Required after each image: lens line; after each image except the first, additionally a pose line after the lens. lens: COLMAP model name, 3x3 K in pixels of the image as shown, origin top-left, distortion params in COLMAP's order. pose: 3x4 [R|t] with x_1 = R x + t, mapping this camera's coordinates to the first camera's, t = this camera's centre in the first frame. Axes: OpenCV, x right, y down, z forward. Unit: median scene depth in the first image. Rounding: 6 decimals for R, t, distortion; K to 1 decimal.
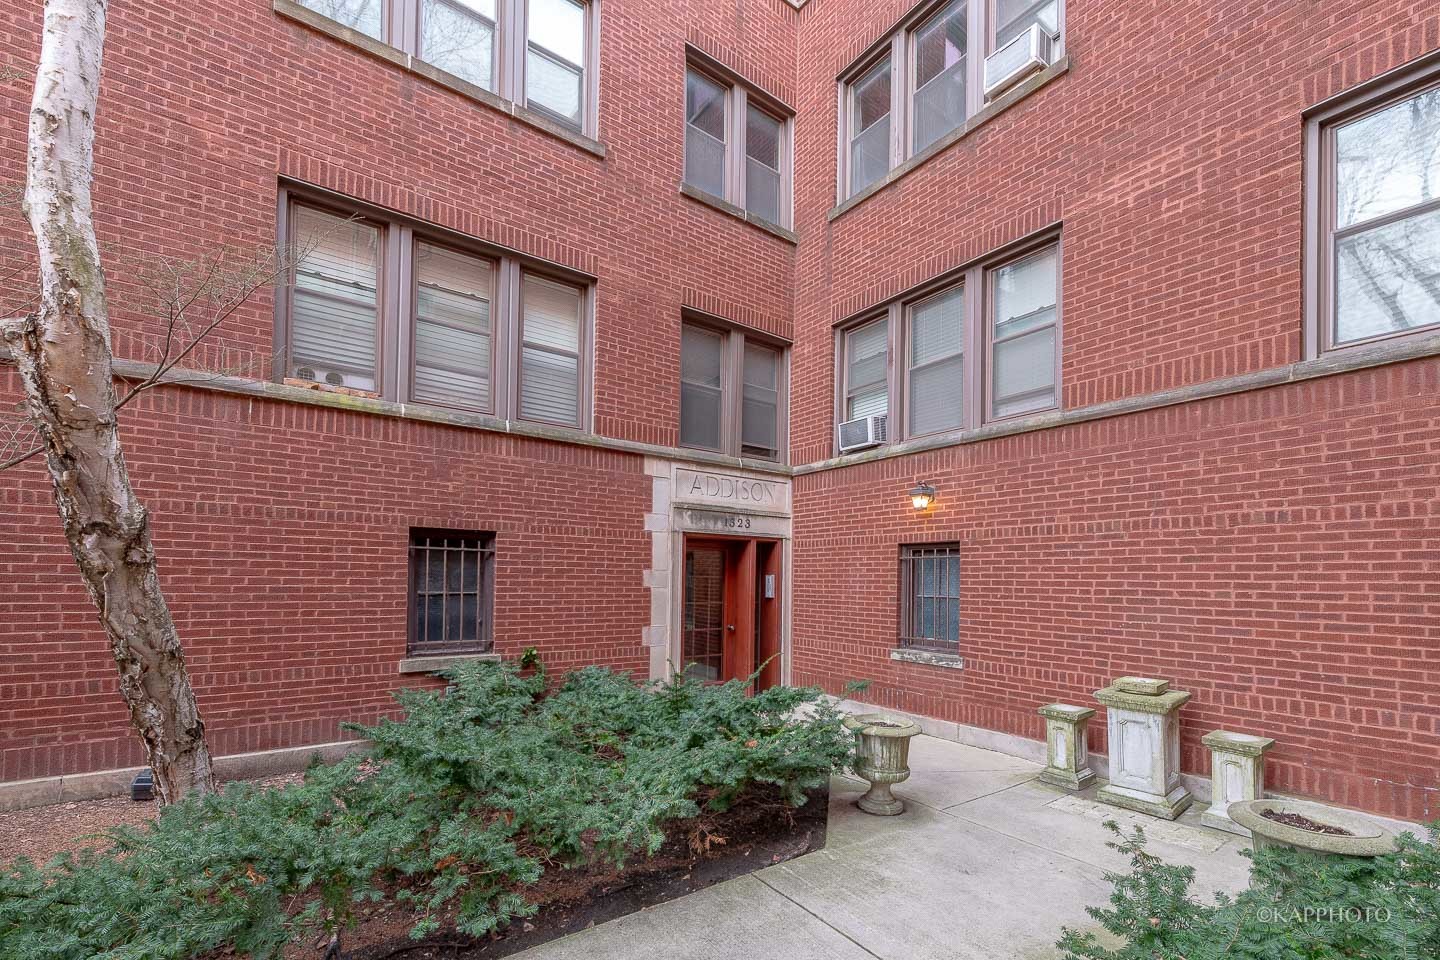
lens RADIAL K [[623.8, 0, 742.0], [0, 623.8, 570.8], [0, 0, 1]] dist [0.010694, -0.002897]
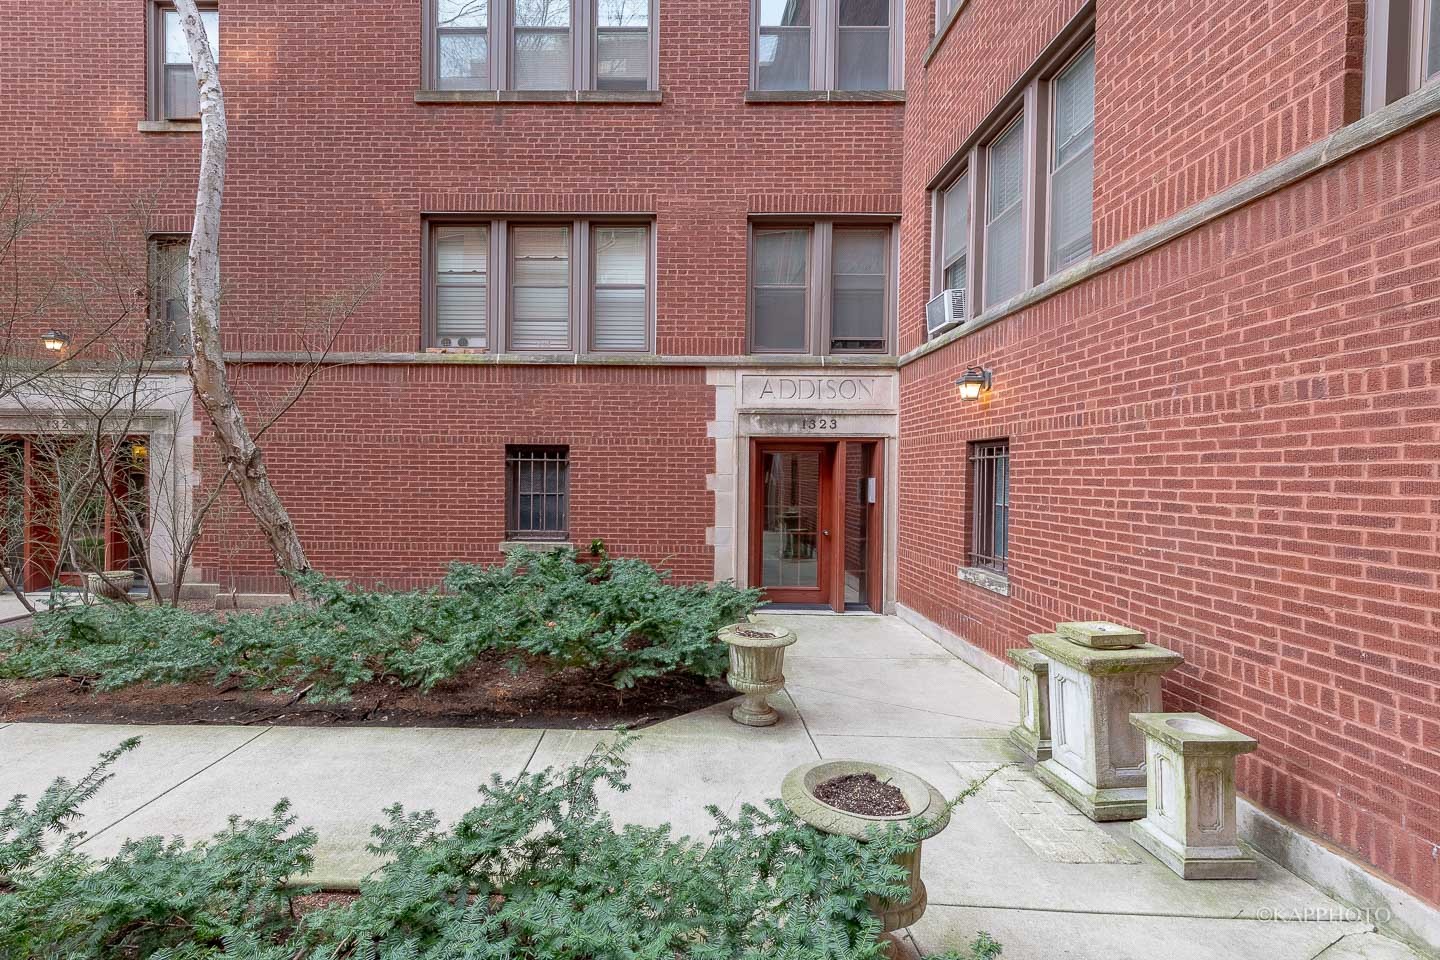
lens RADIAL K [[677.3, 0, 718.7], [0, 677.3, 483.8], [0, 0, 1]] dist [0.015195, -0.001411]
pose [[0.801249, 0.005033, -0.598310, 0.703248], [0.008672, 0.999762, 0.020024, -0.010263], [0.598268, -0.021233, 0.801015, 0.100016]]
